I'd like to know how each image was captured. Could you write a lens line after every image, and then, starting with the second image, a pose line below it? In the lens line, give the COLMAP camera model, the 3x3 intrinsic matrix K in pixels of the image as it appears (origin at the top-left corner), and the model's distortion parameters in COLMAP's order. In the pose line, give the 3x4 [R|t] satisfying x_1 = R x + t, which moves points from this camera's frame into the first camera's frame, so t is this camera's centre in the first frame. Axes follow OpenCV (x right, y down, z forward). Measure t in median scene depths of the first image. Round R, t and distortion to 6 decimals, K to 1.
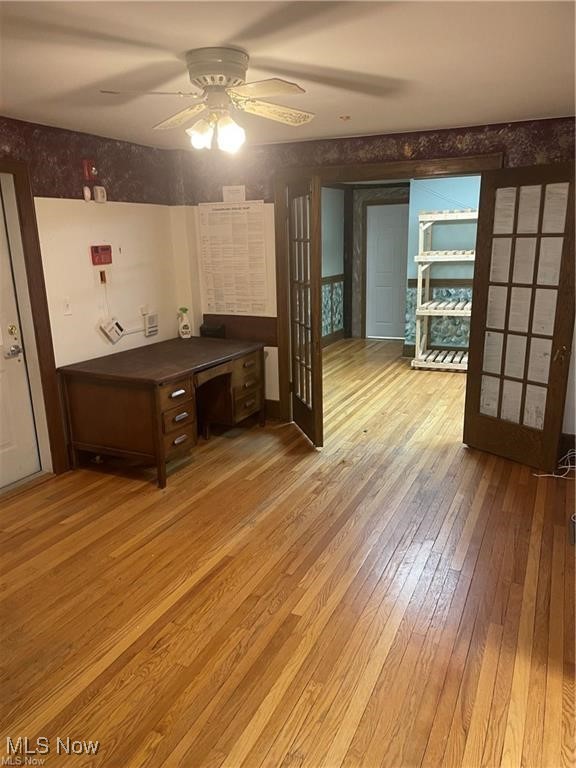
lens RADIAL K [[581.8, 0, 285.0], [0, 581.8, 391.4], [0, 0, 1]] dist [0.088870, -0.096683]
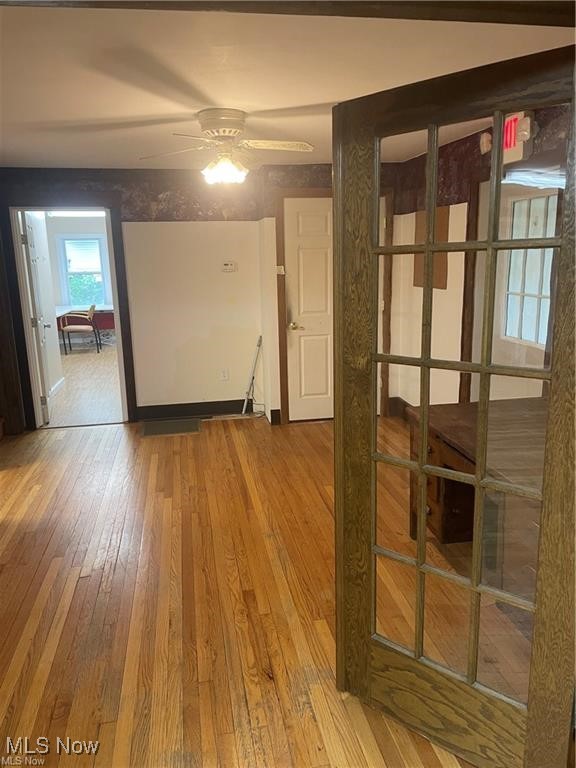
lens RADIAL K [[581.8, 0, 287.2], [0, 581.8, 382.6], [0, 0, 1]] dist [0.088870, -0.096683]
pose [[-0.813663, 0.160980, -0.558603, 0.390622], [-0.110888, 0.900274, 0.420963, -0.388333], [0.570663, 0.404465, -0.714669, 1.469956]]
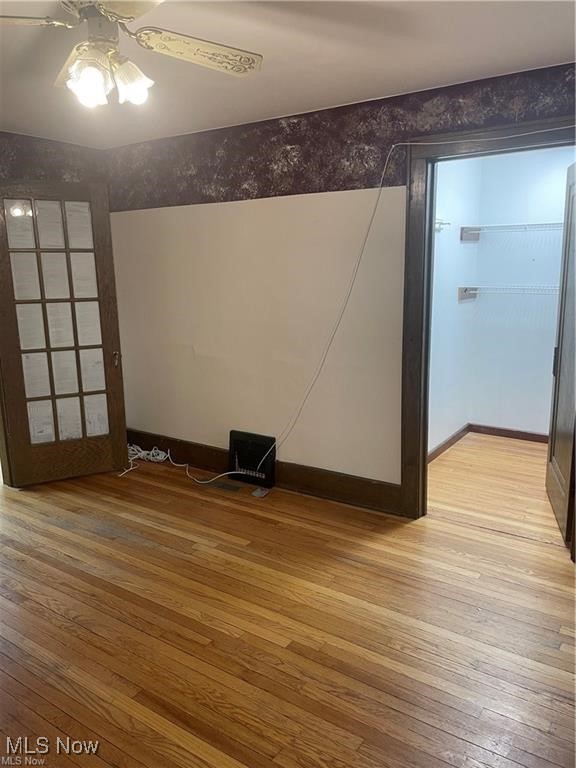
lens RADIAL K [[581.8, 0, 283.7], [0, 581.8, 378.4], [0, 0, 1]] dist [0.088870, -0.096683]
pose [[0.167410, -0.189682, 0.967468, -0.541008], [0.267499, 0.953244, 0.140605, -0.098913], [-0.948904, 0.235259, 0.210322, 0.492737]]
